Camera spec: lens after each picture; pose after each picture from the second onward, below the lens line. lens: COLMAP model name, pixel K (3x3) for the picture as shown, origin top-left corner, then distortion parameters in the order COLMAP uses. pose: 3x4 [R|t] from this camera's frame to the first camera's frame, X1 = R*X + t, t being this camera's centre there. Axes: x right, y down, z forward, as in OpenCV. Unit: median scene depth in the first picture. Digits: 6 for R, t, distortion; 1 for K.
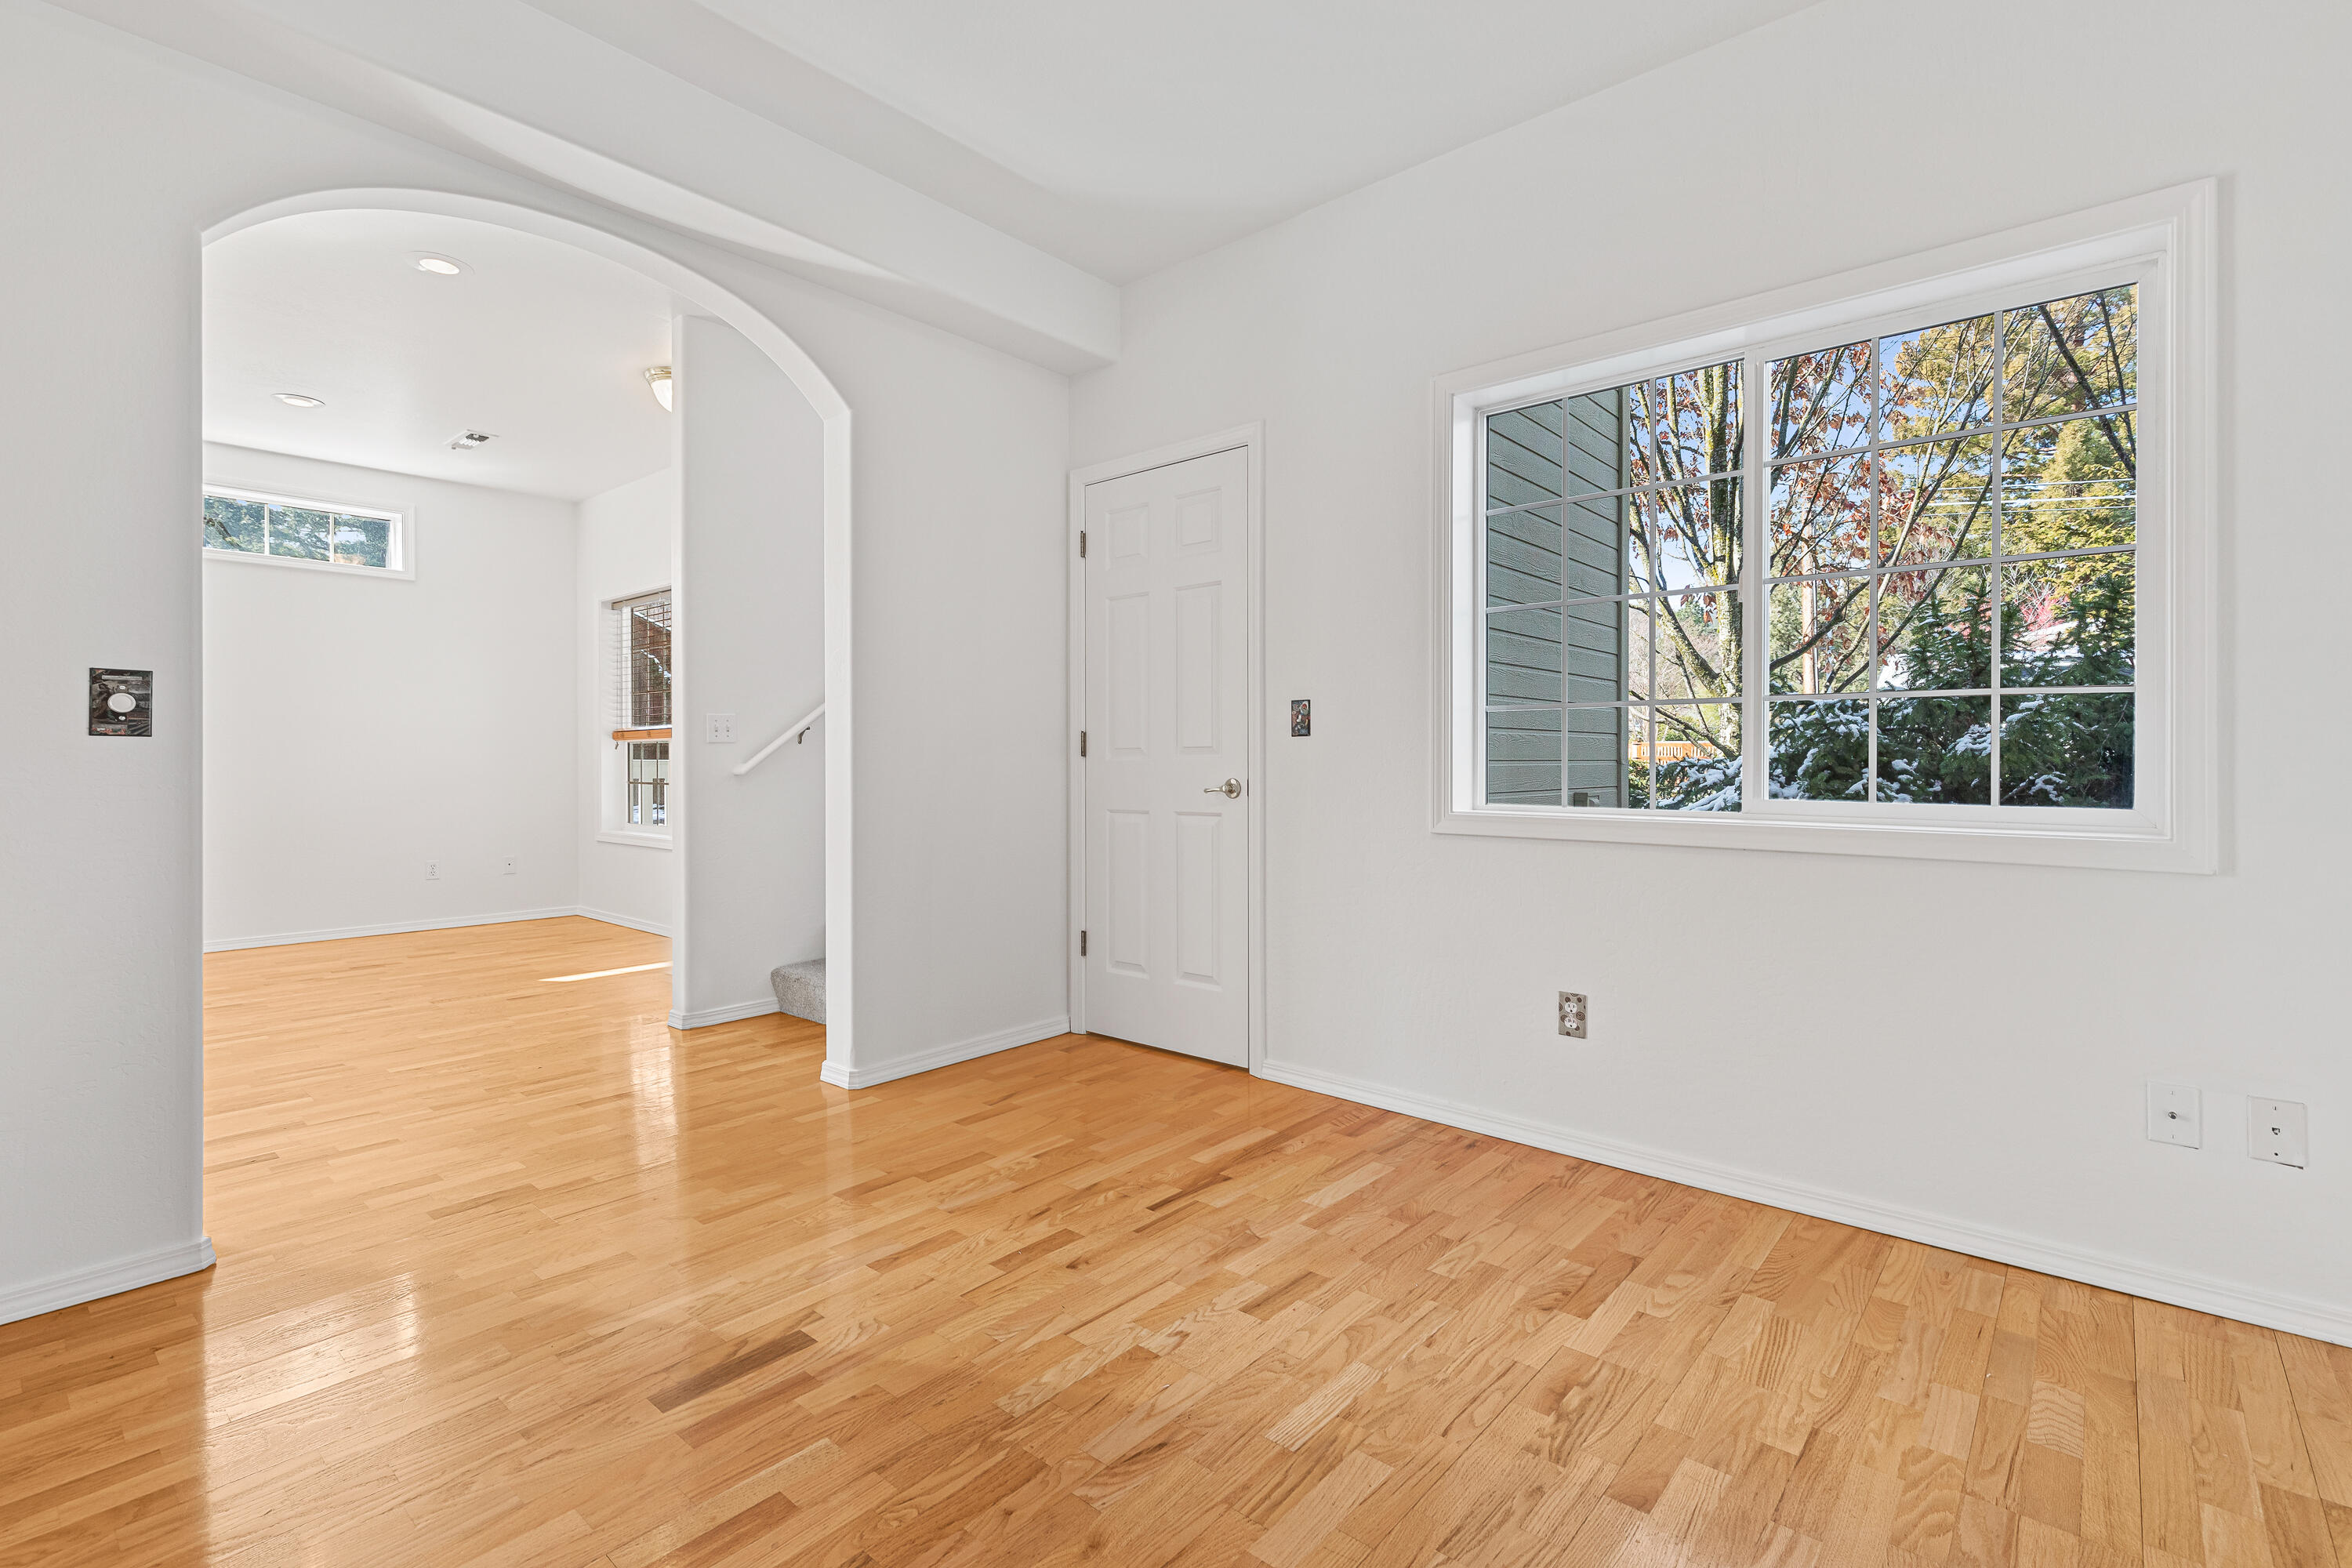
lens RADIAL K [[1070.2, 0, 1185.8], [0, 1070.2, 770.4], [0, 0, 1]] dist [-0.003636, -0.000666]
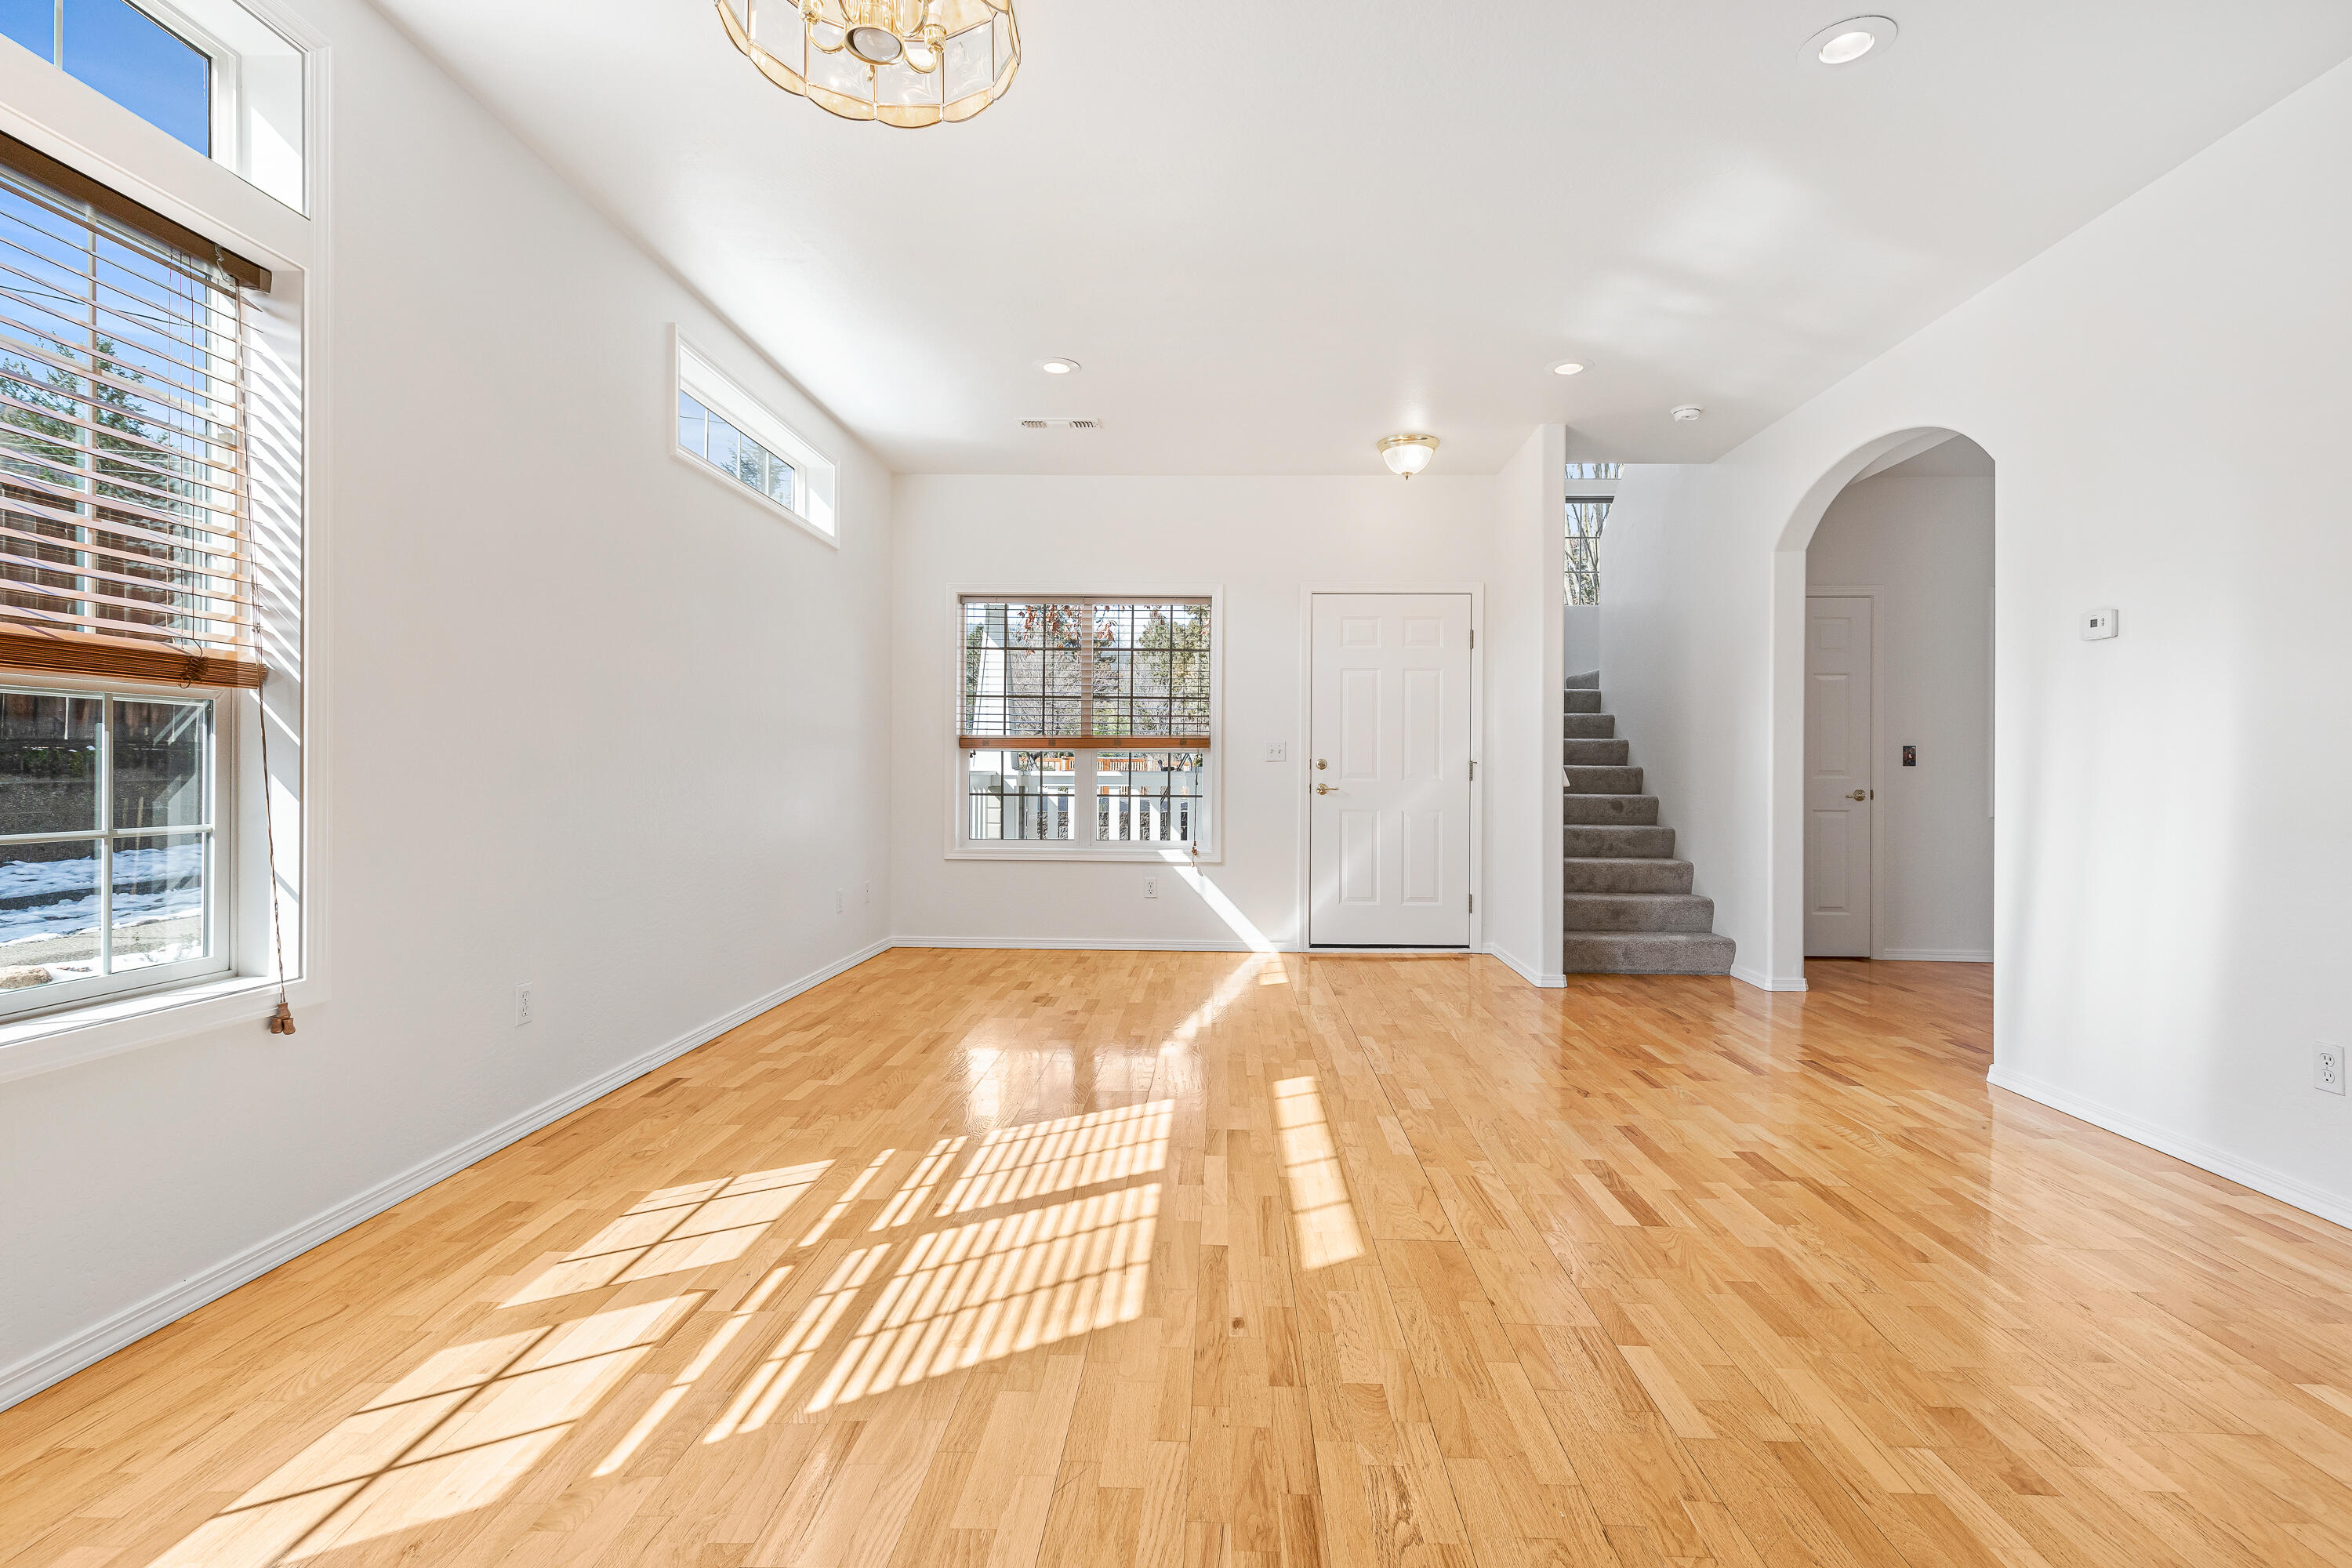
lens RADIAL K [[1079.1, 0, 1196.8], [0, 1079.1, 775.6], [0, 0, 1]] dist [0.005823, -0.000969]
pose [[0.770011, 0.003288, 0.638022, -1.974400], [-0.002635, 0.999995, -0.001973, -0.009231], [-0.638025, -0.000162, 0.770015, 0.361926]]
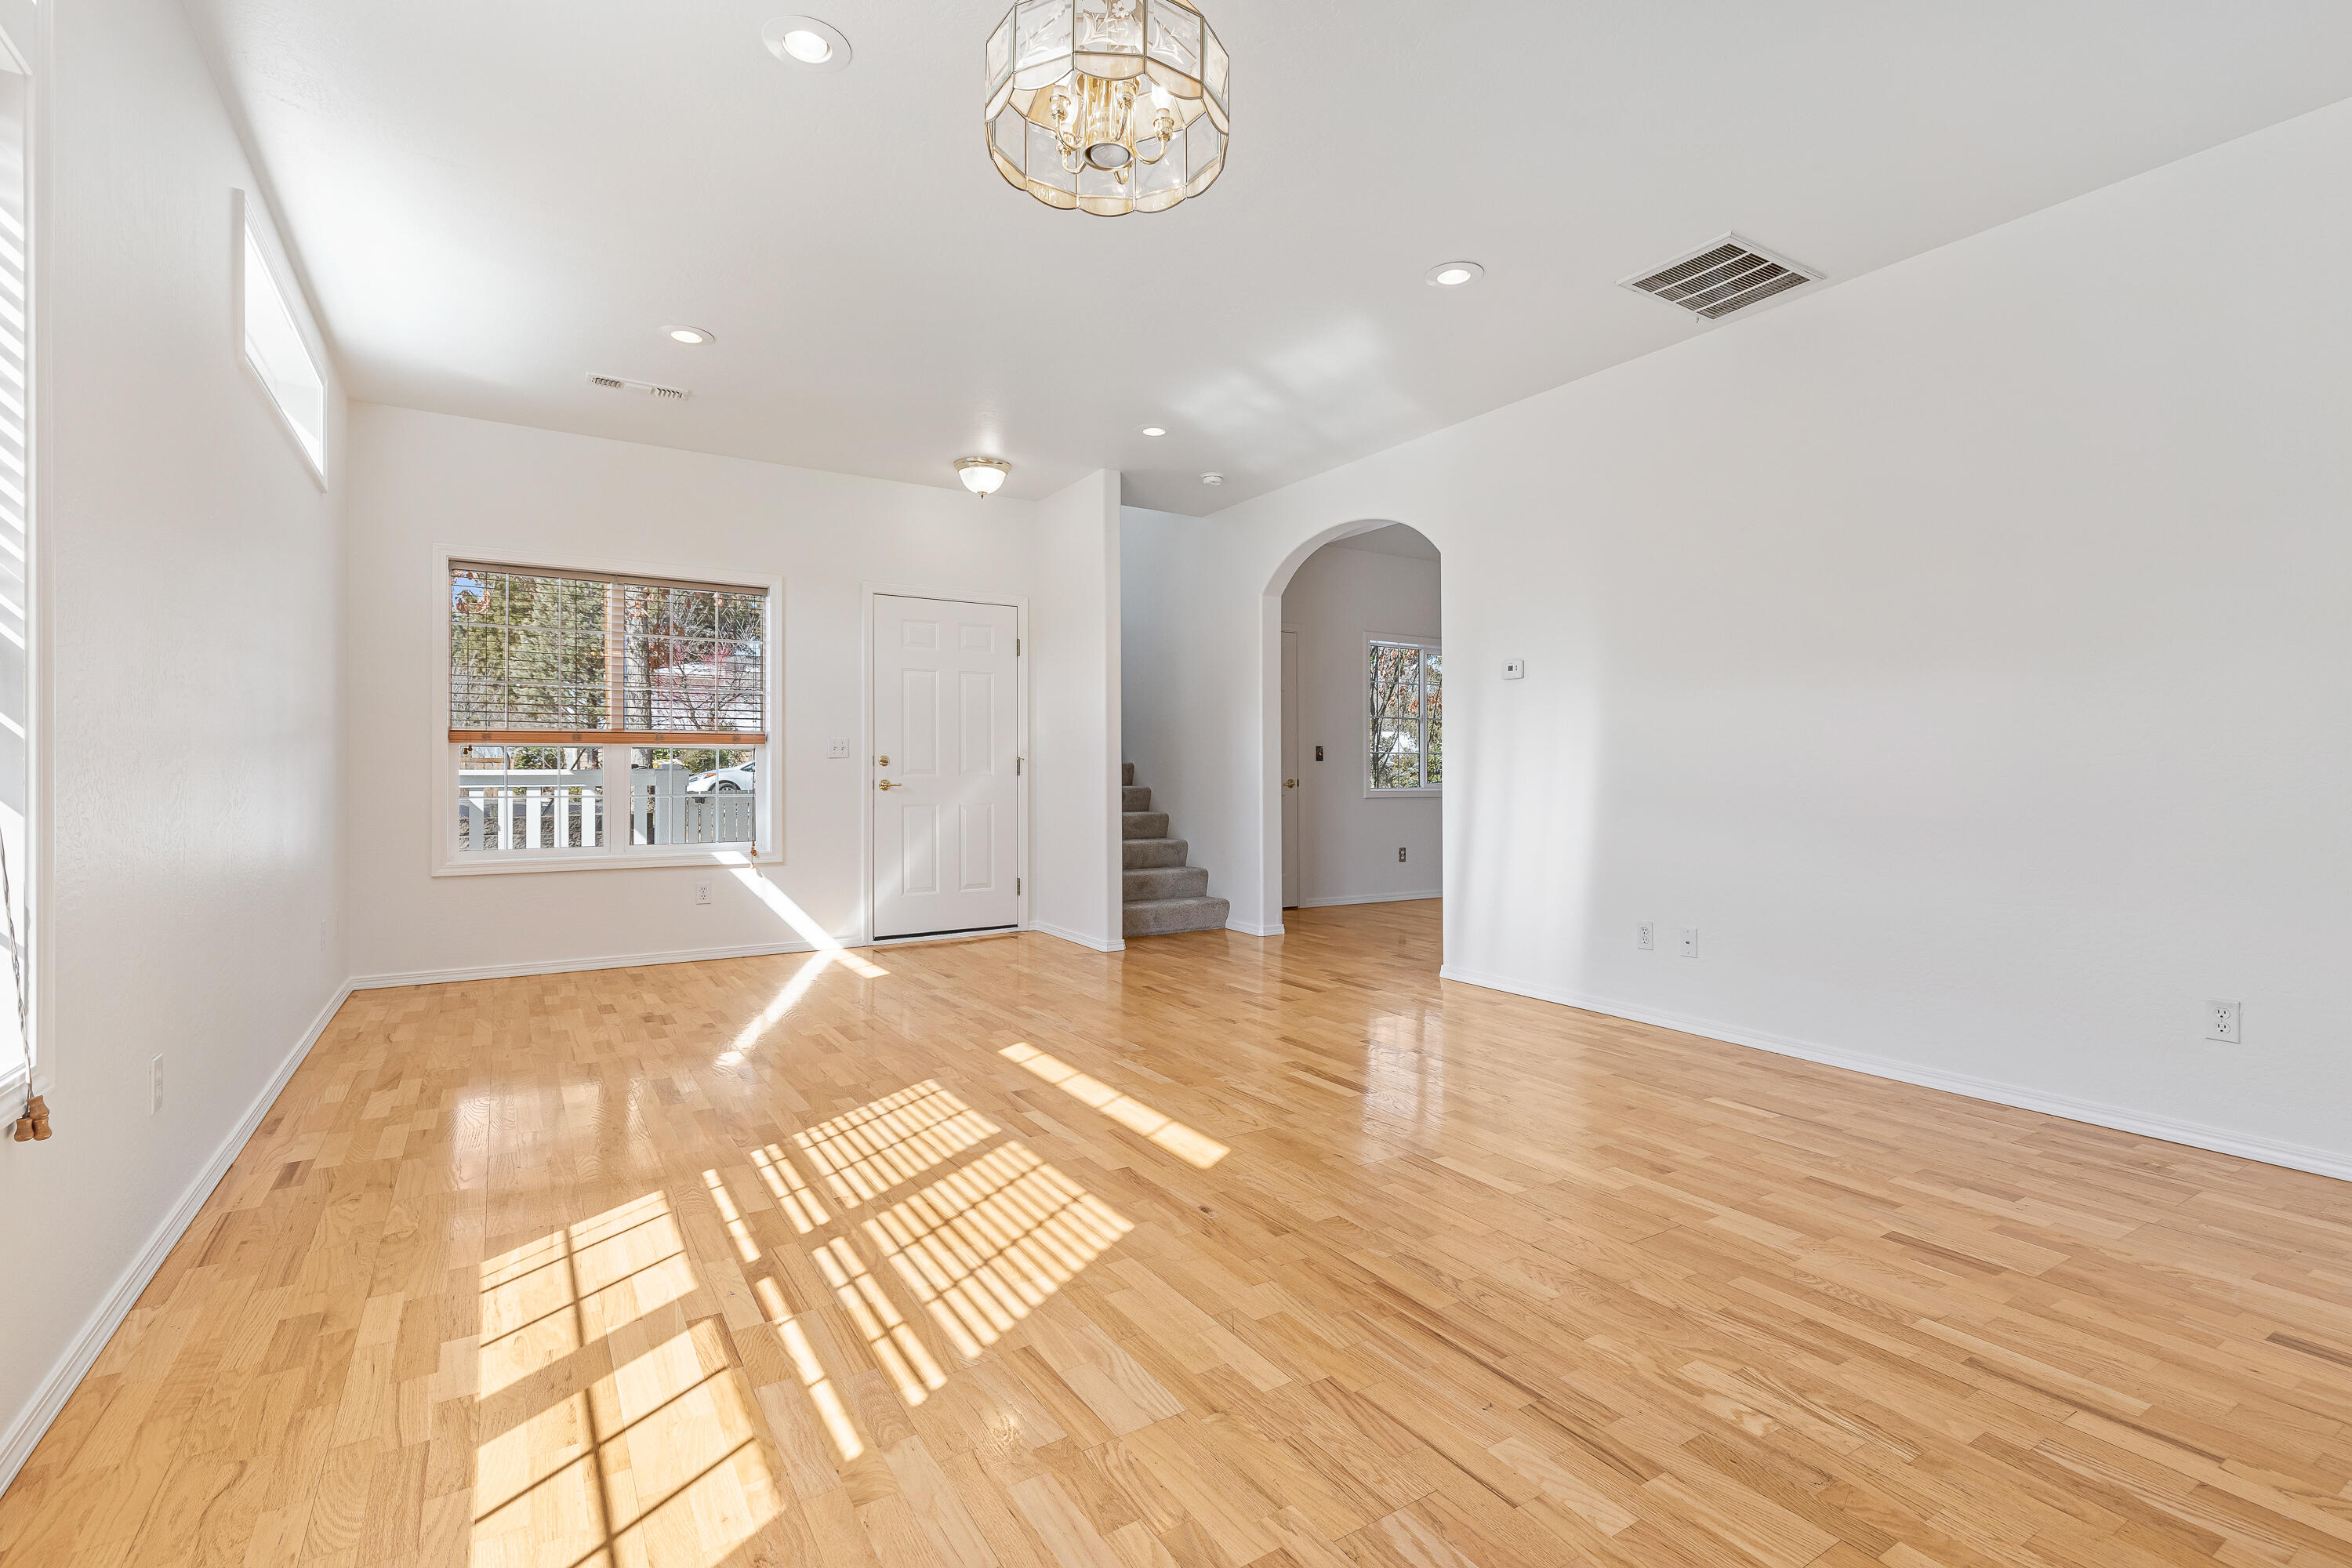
lens RADIAL K [[1070.2, 0, 1185.8], [0, 1070.2, 770.4], [0, 0, 1]] dist [-0.003636, -0.000666]
pose [[0.283164, -0.000668, 0.959071, -2.280641], [0.006706, 0.999977, -0.001284, -0.009975], [-0.959048, 0.006795, 0.283162, 0.605897]]
